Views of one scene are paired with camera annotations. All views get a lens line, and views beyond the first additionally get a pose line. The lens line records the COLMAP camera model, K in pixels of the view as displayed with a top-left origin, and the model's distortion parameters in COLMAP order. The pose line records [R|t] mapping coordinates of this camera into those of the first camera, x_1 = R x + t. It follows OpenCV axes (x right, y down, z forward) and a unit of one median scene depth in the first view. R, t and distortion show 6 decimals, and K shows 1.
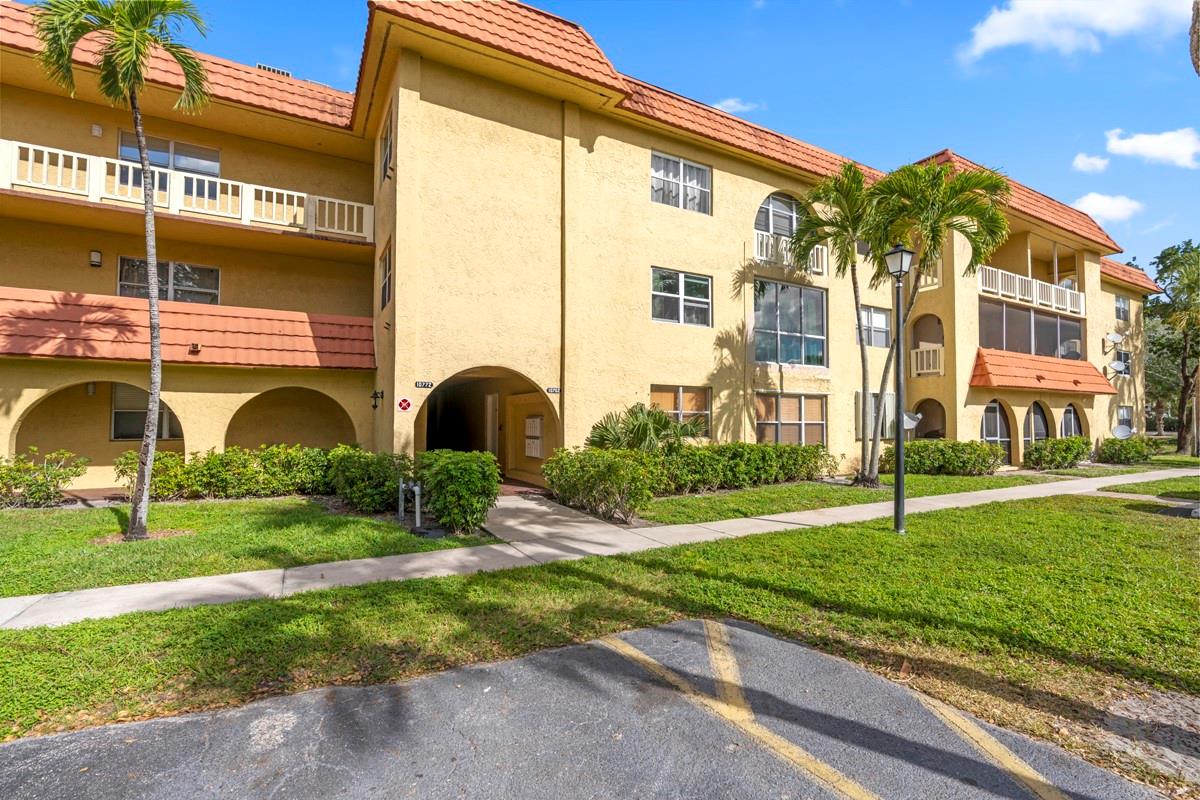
lens RADIAL K [[542.0, 0, 600.9], [0, 542.0, 406.5], [0, 0, 1]] dist [-0.000338, -0.000017]
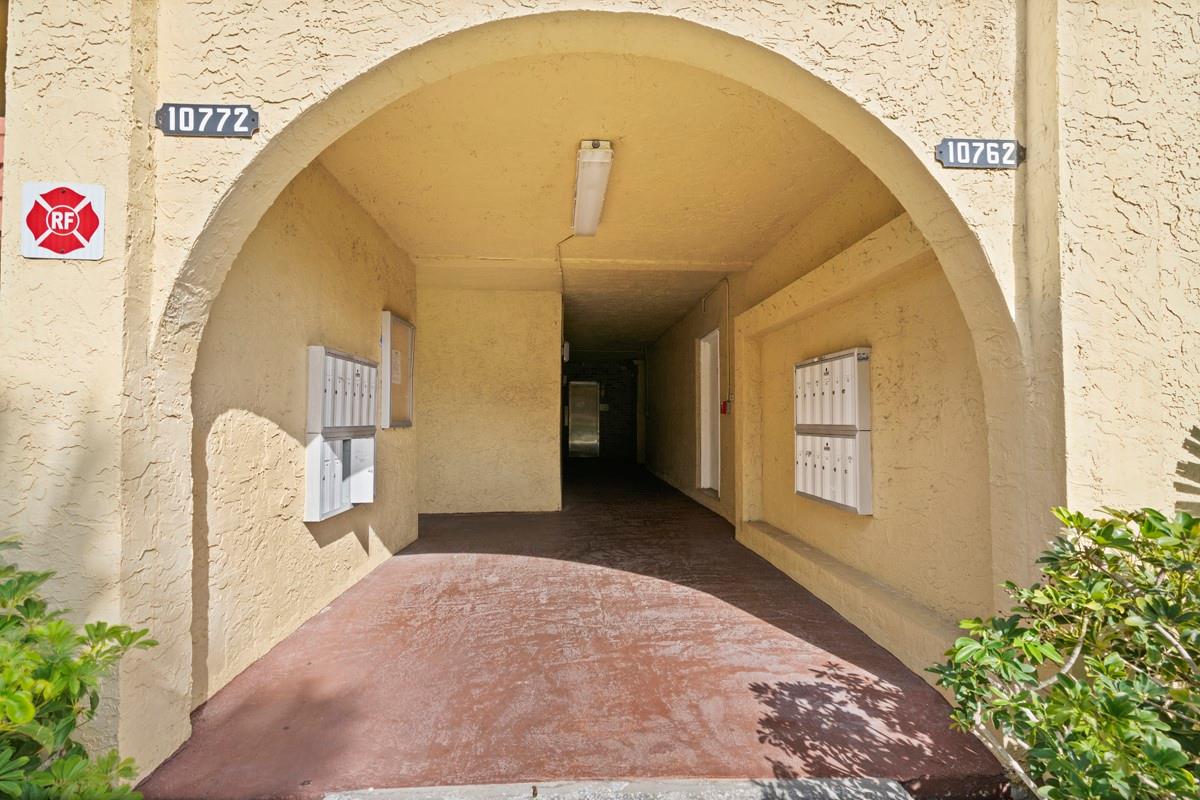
lens RADIAL K [[542.0, 0, 600.0], [0, 542.0, 403.4], [0, 0, 1]] dist [-0.000338, -0.000017]
pose [[0.900652, -0.009700, -0.434433, -0.116492], [0.012007, 0.999925, 0.002566, 0.044192], [0.434375, -0.007528, 0.900700, 0.751715]]
